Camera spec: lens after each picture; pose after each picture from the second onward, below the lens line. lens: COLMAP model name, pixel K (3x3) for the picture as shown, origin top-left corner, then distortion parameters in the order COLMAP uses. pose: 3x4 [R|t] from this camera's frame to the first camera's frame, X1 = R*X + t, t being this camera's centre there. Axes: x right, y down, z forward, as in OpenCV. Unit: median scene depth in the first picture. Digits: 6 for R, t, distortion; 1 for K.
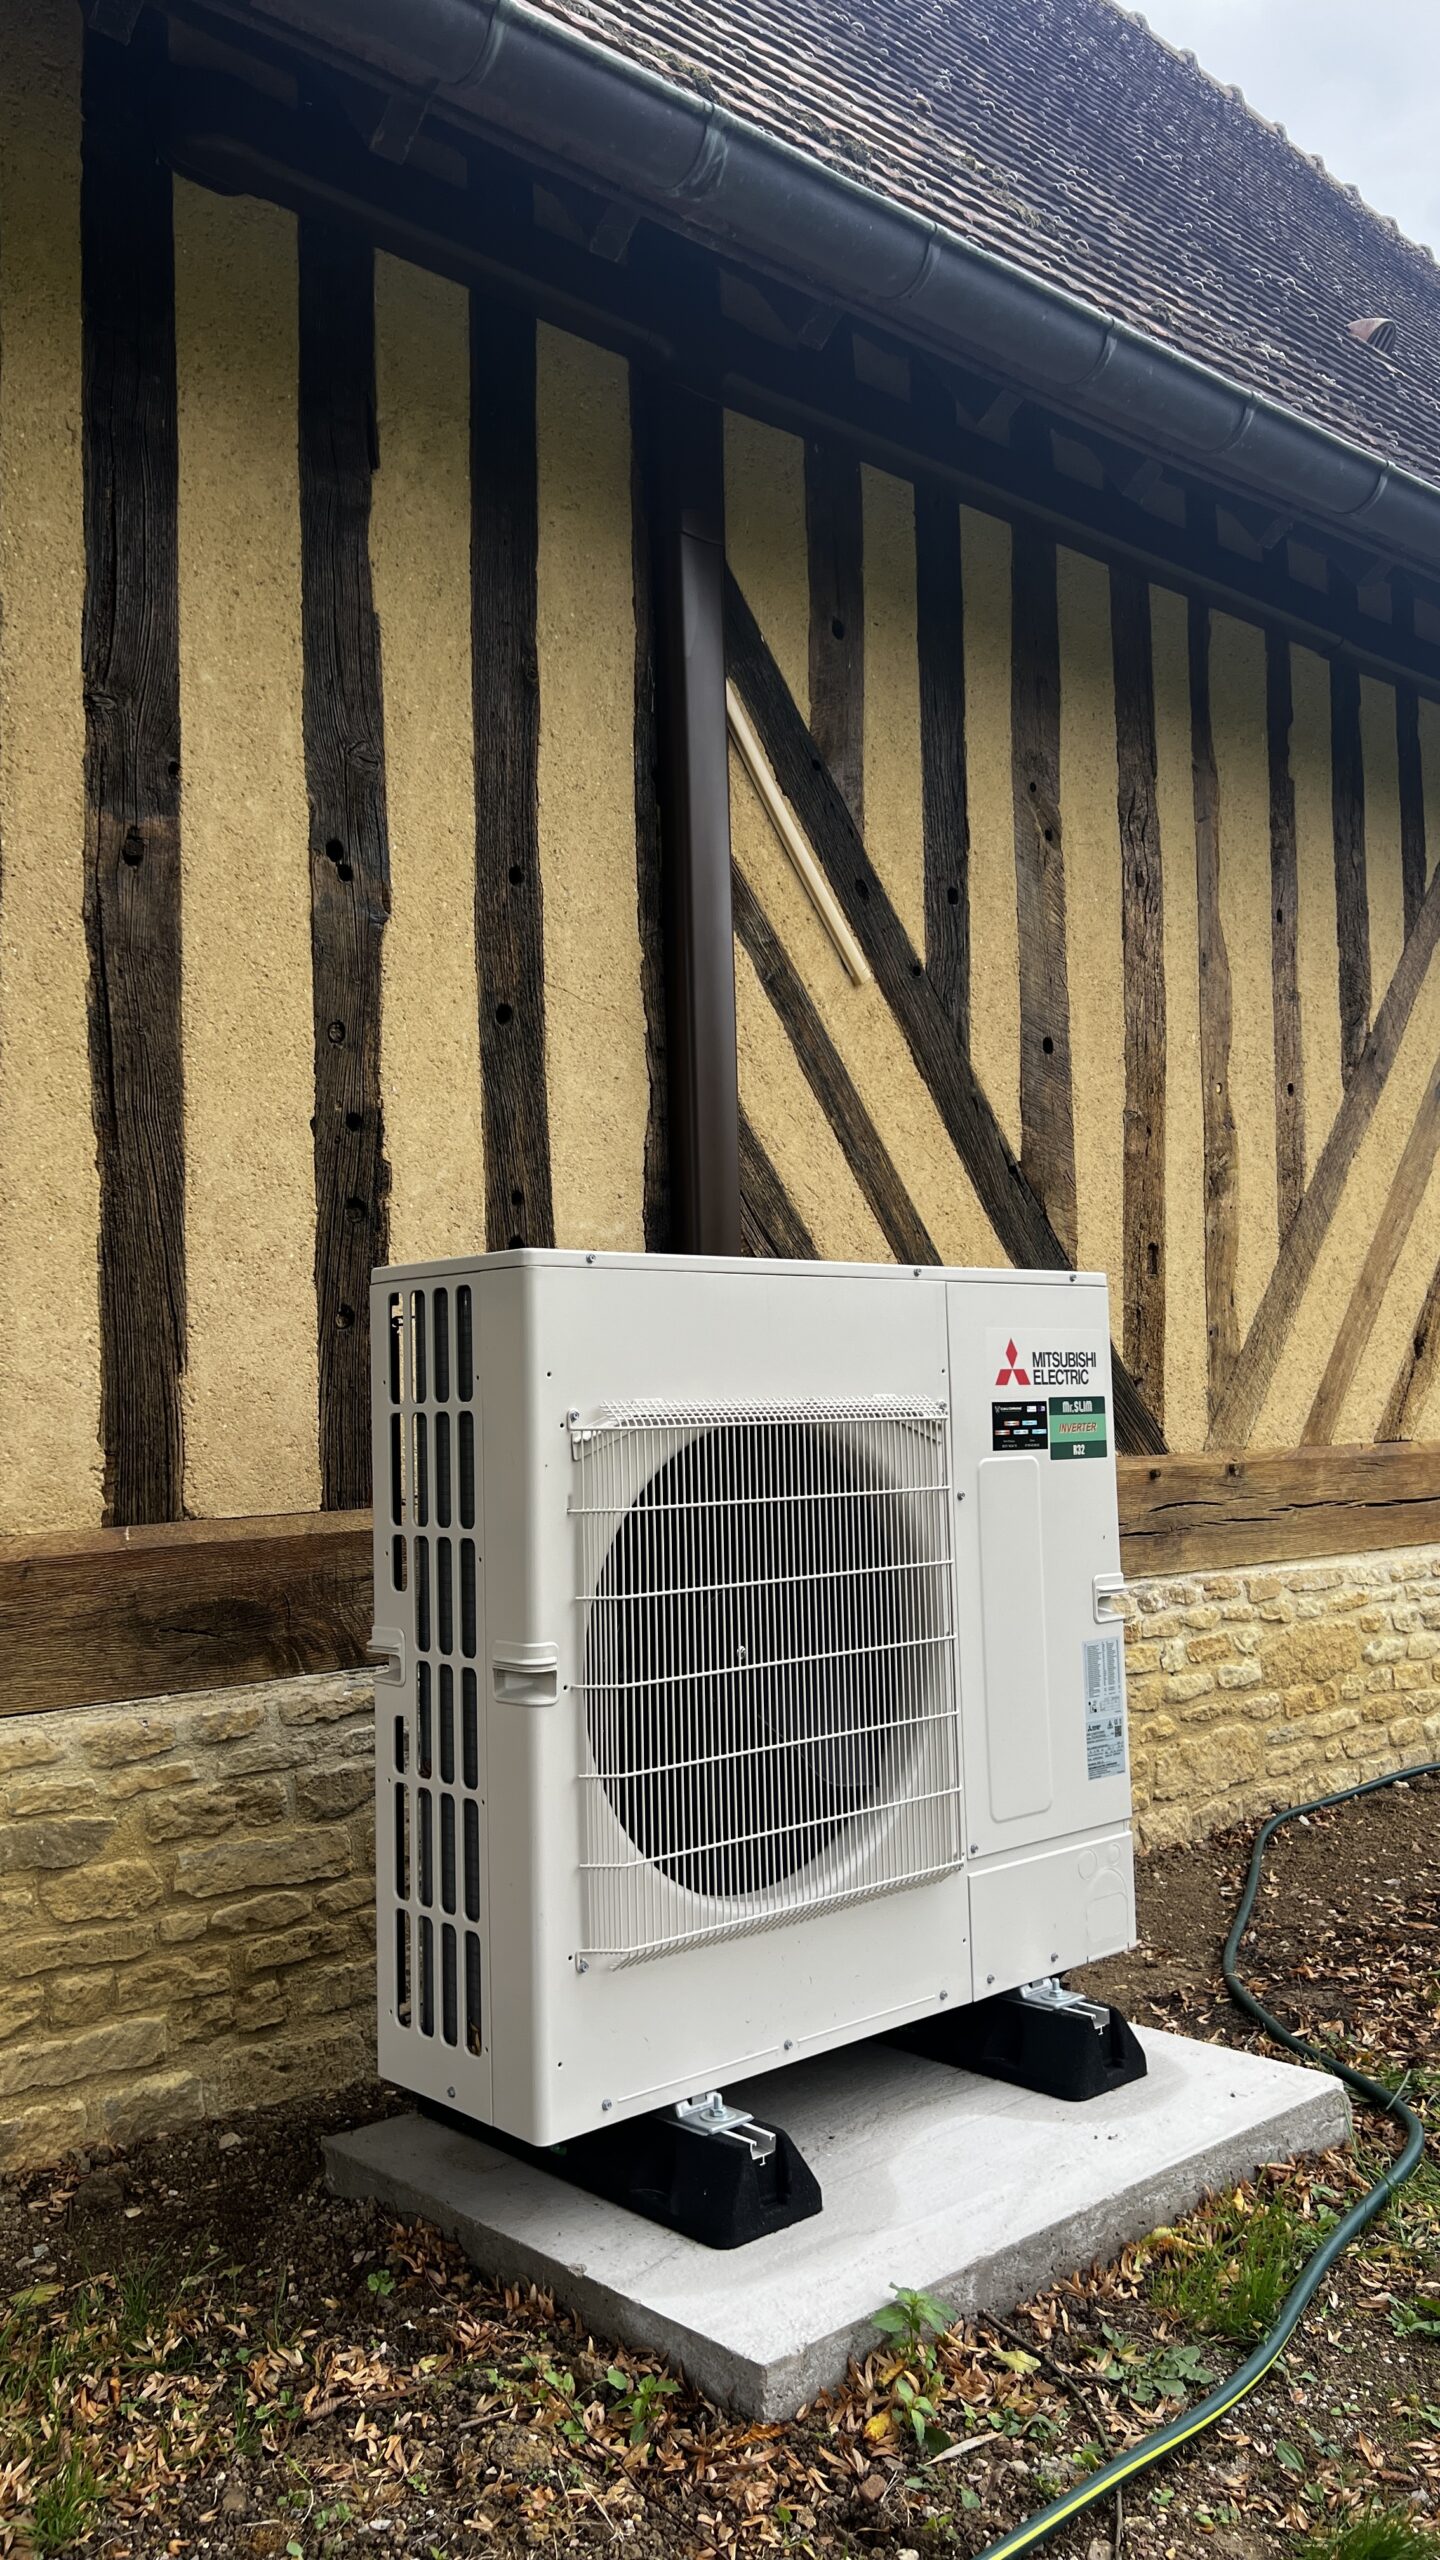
lens RADIAL K [[1906.5, 0, 712.0], [0, 1906.5, 1346.8], [0, 0, 1]] dist [0.112332, -0.195471]
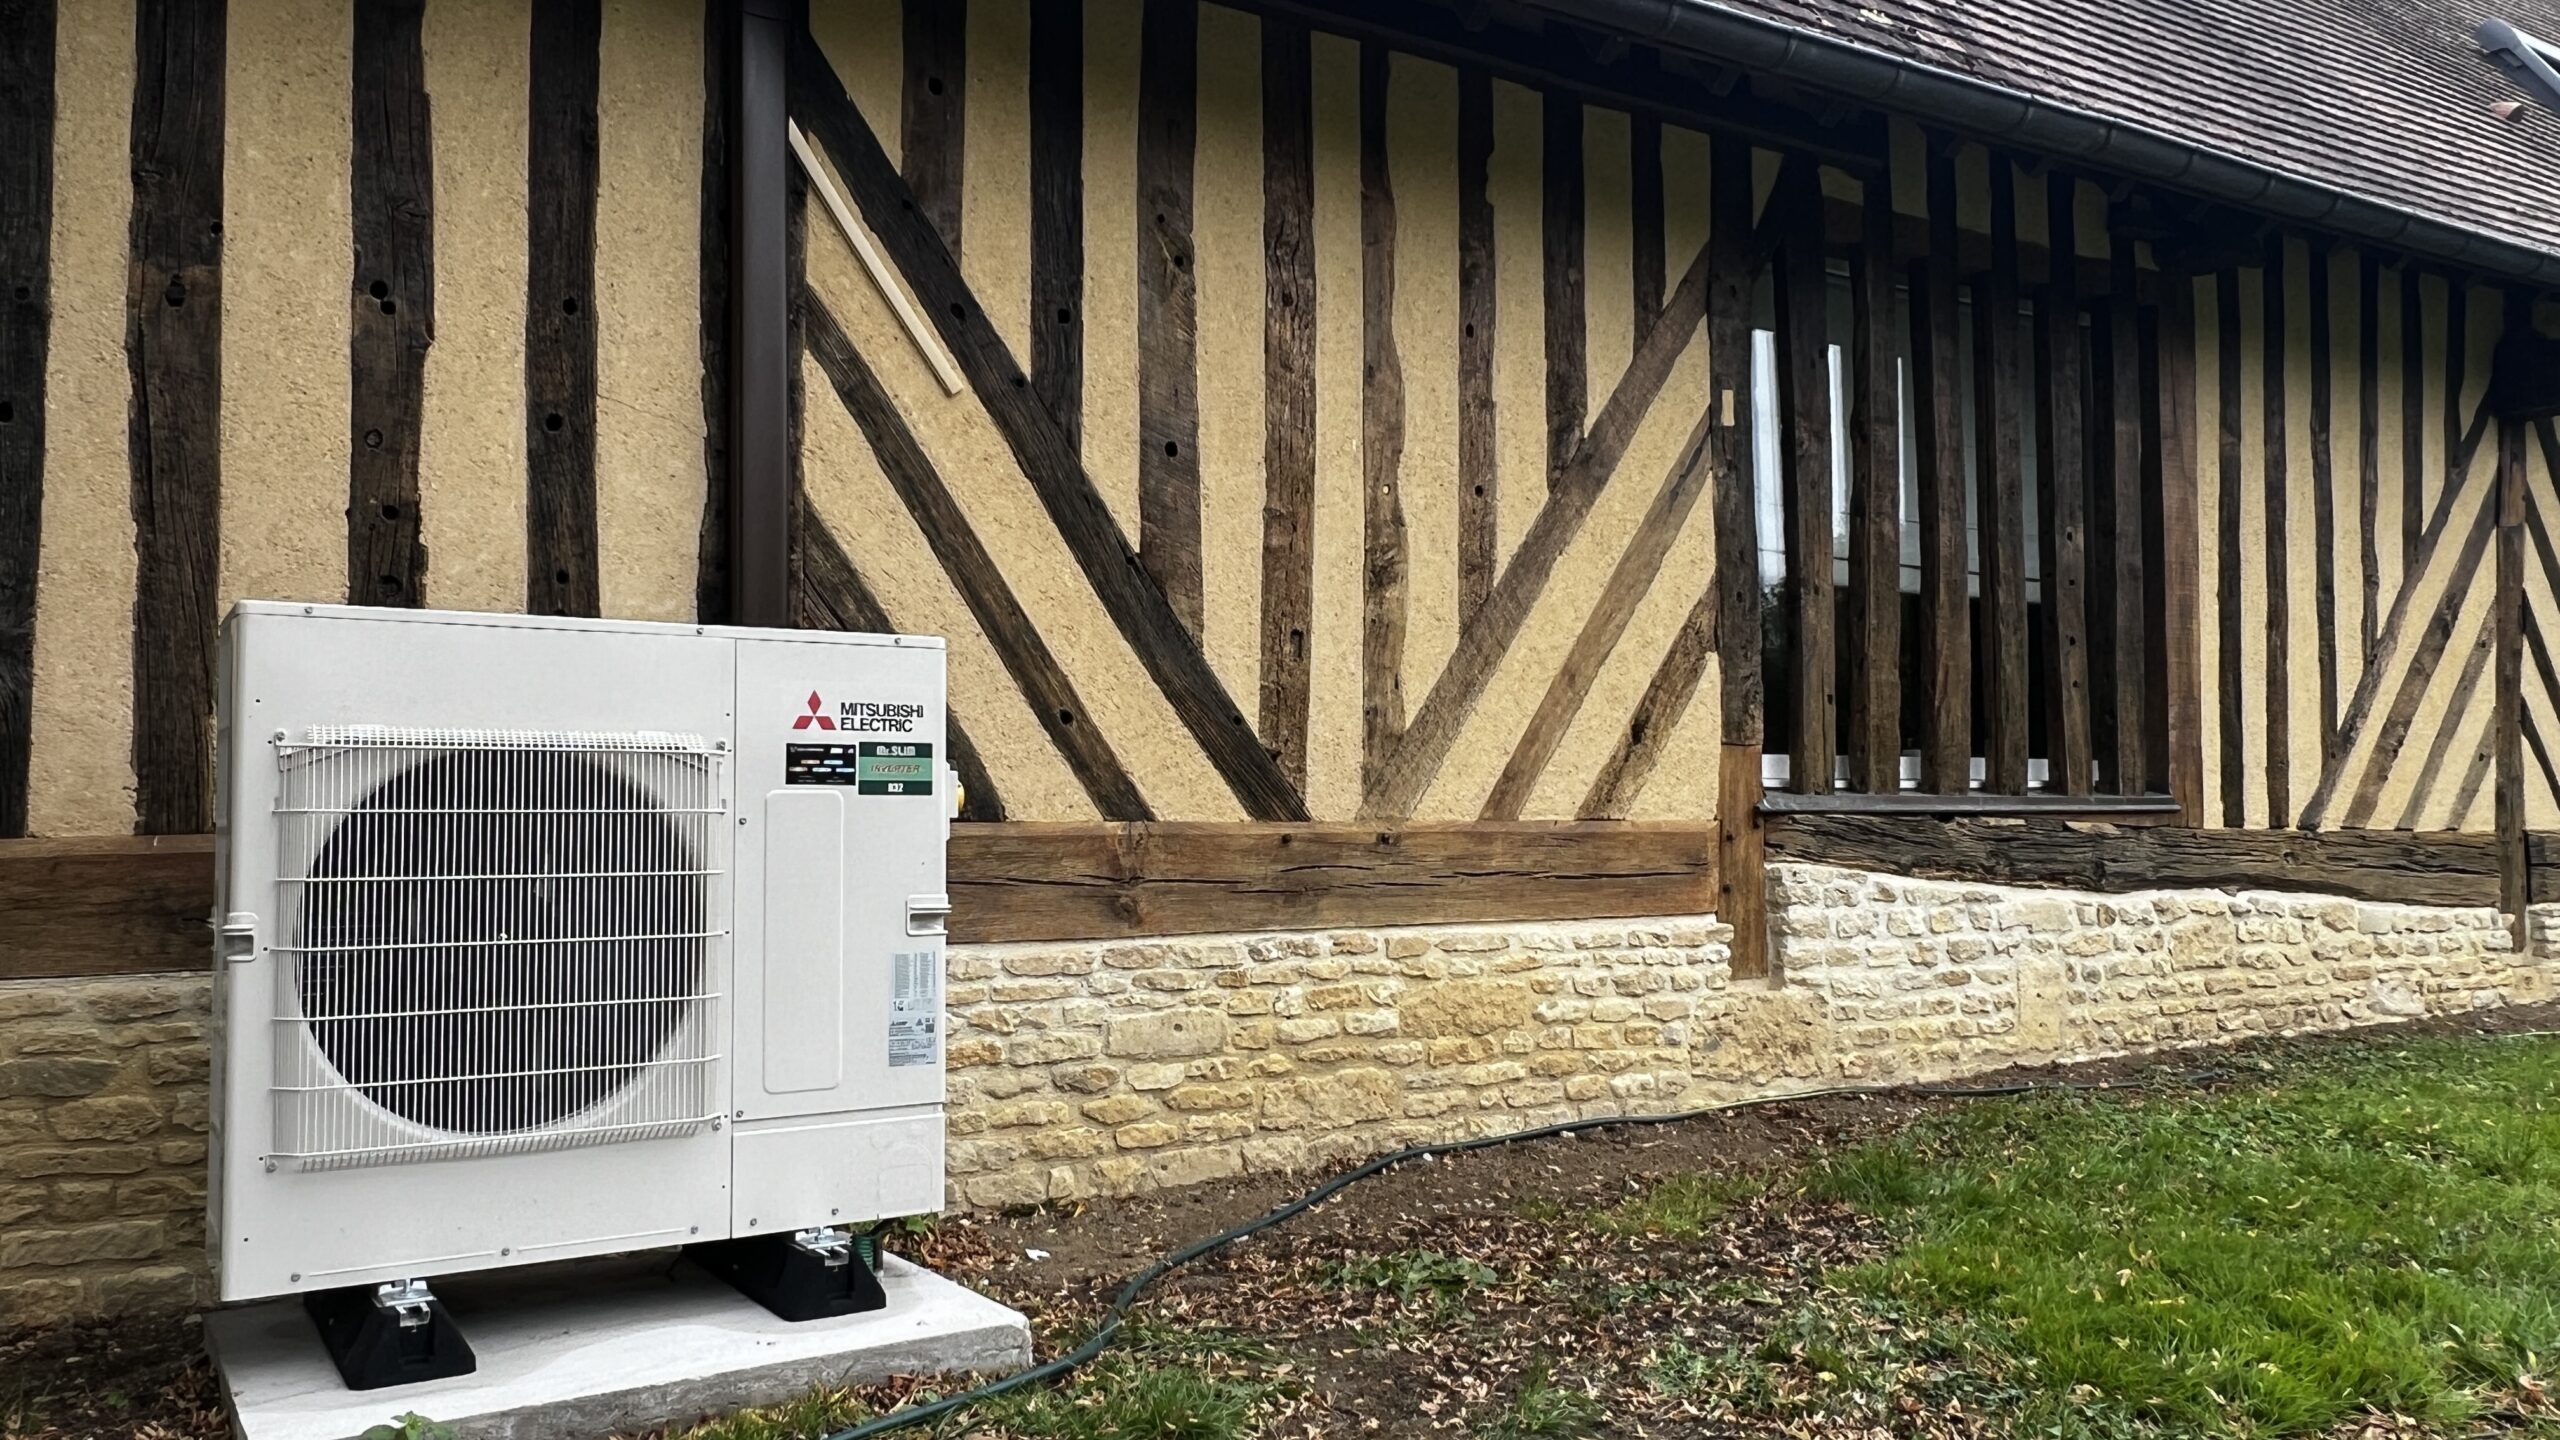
lens RADIAL K [[1857.2, 0, 1282.6], [0, 1857.2, 783.4], [0, 0, 1]] dist [0.009105, -0.006304]
pose [[0.988539, 0.016024, -0.150112, 0.488169], [-0.014493, 0.999831, 0.011284, 0.028634], [0.150268, -0.008979, 0.988605, -0.069460]]
